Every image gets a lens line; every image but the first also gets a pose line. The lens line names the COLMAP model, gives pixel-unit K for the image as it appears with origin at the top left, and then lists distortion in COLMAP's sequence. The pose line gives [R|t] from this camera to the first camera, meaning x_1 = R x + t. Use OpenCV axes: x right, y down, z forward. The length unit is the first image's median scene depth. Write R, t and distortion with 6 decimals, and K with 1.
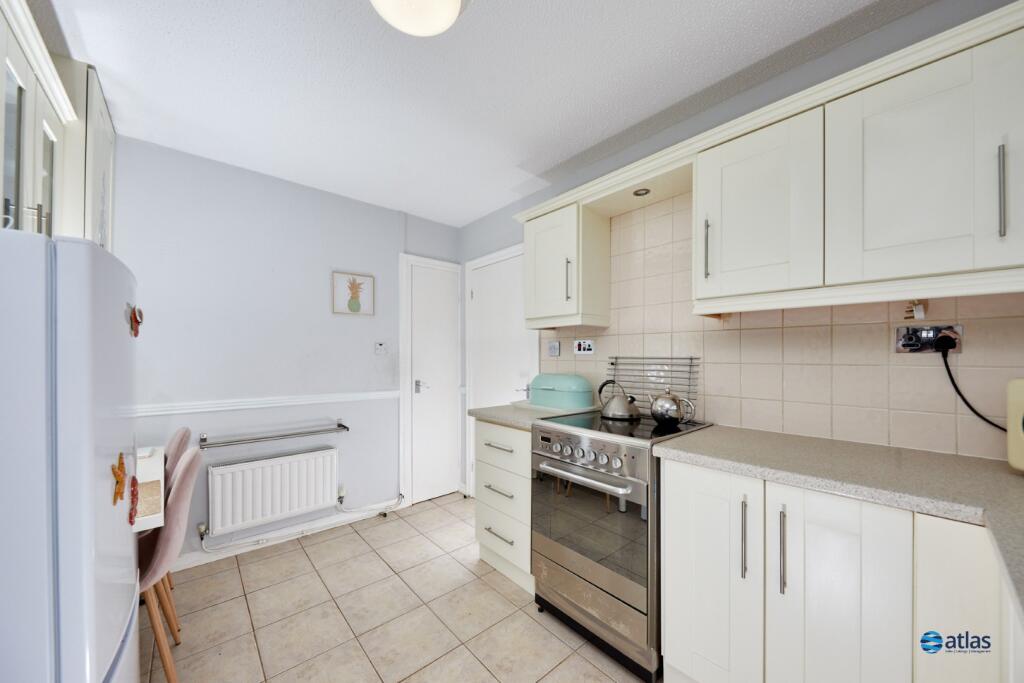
lens RADIAL K [[369.6, 0, 512.1], [0, 369.6, 355.9], [0, 0, 1]] dist [0.000067, 0.000008]
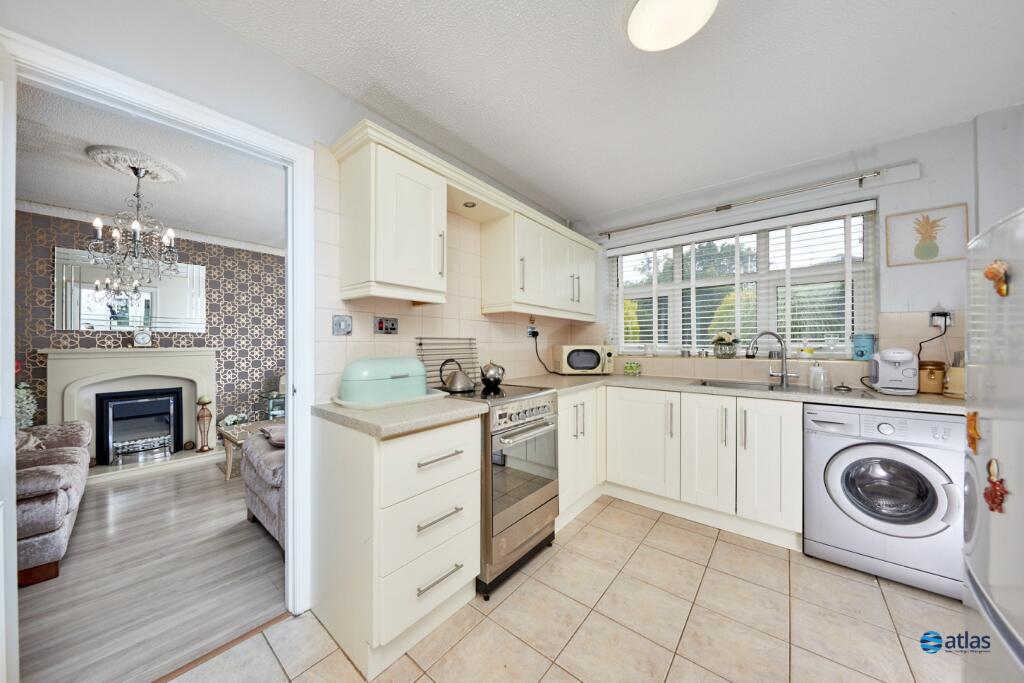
lens RADIAL K [[334.3, 0, 512.0], [0, 334.3, 341.5], [0, 0, 1]] dist [-0.000698, -0.000059]
pose [[-0.169057, 0.003392, 0.985600, -0.743495], [0.003196, 0.999991, -0.002893, 0.019445], [-0.985601, 0.002661, -0.169066, 1.011202]]
